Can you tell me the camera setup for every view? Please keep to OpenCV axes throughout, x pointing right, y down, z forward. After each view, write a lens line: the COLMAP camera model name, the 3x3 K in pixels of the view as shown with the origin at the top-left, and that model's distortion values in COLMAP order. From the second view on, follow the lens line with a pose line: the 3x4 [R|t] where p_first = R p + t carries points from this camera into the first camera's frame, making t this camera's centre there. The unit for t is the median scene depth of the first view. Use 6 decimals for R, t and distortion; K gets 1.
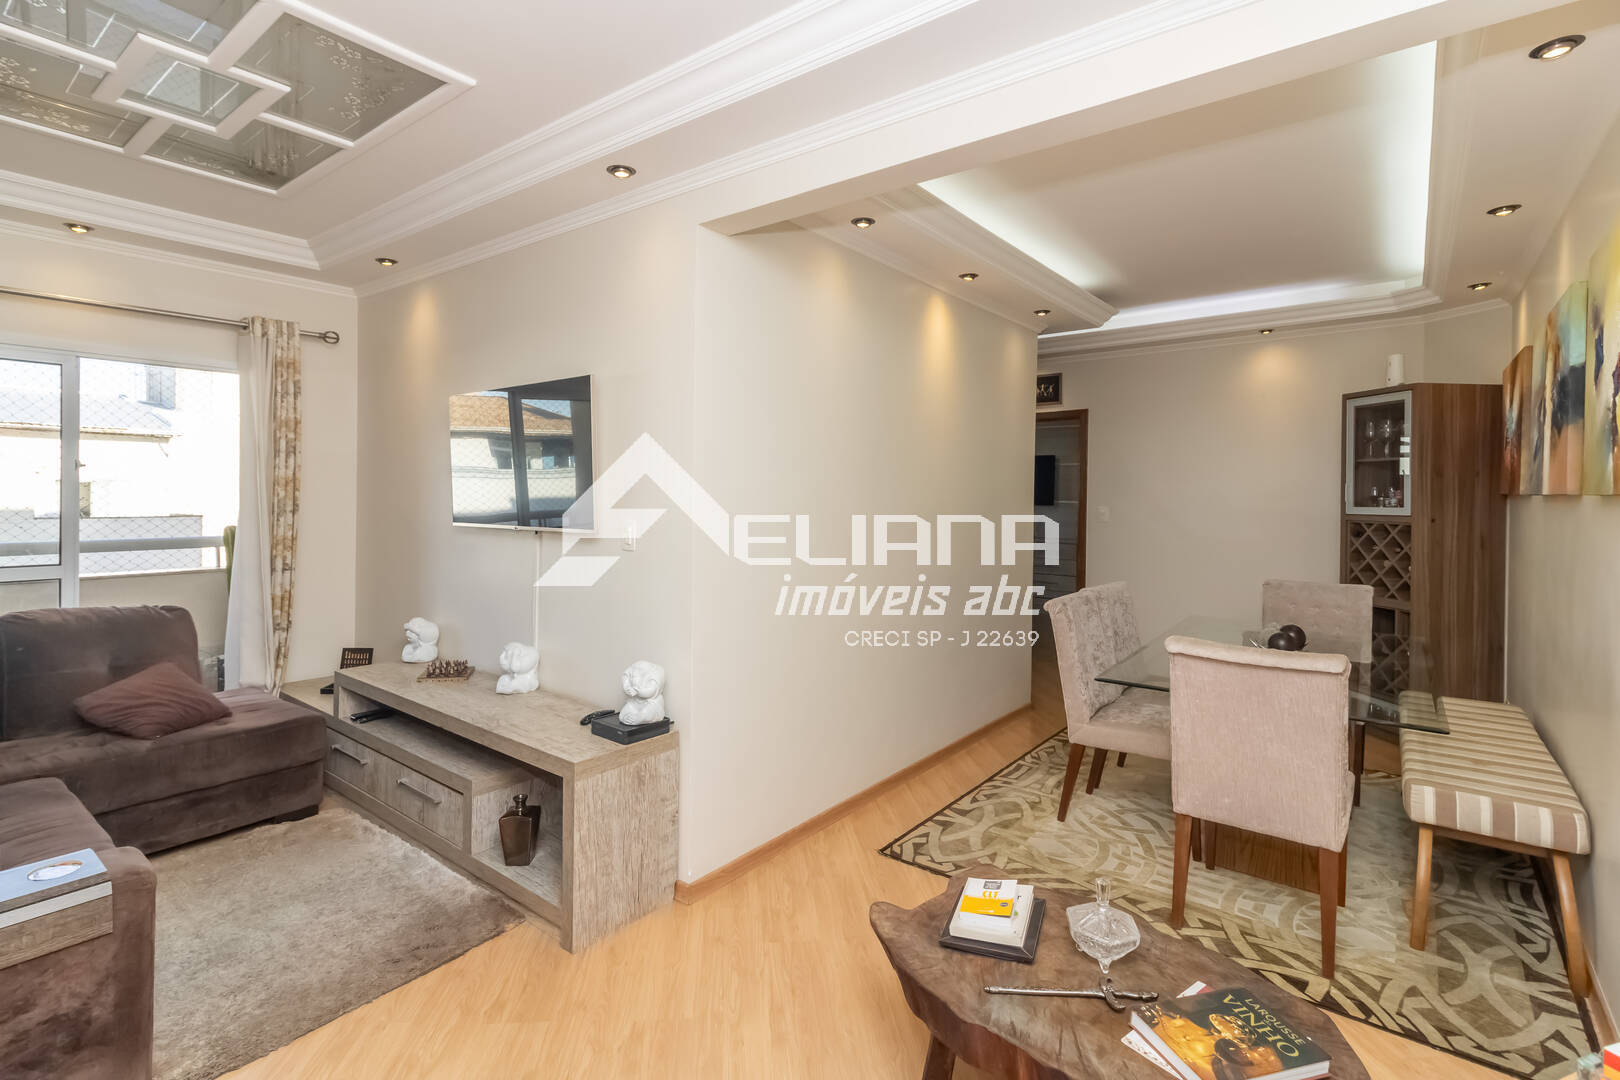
lens RADIAL K [[756.9, 0, 778.8], [0, 756.9, 504.2], [0, 0, 1]] dist [0.010112, -0.002050]
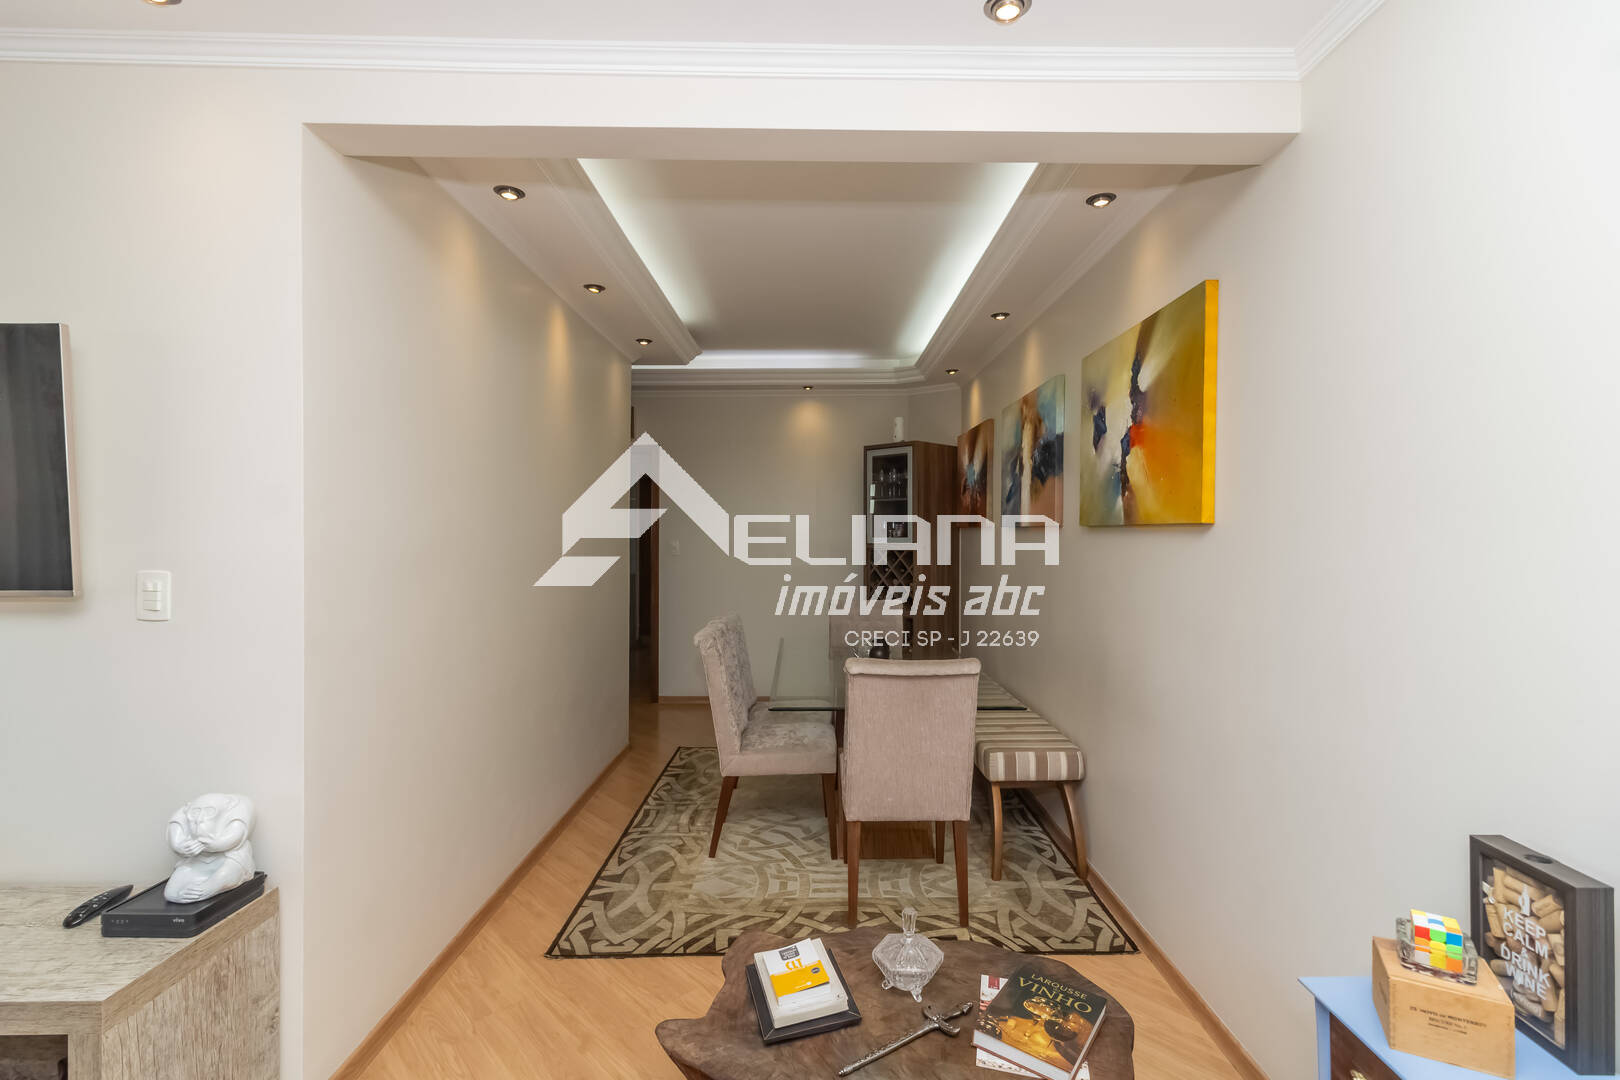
lens RADIAL K [[756.9, 0, 803.9], [0, 756.9, 547.7], [0, 0, 1]] dist [0.010112, -0.002050]
pose [[0.774284, -0.019285, 0.632544, -0.175506], [0.013061, 0.999810, 0.014494, 0.000951], [-0.632704, -0.002961, 0.774388, 0.182878]]
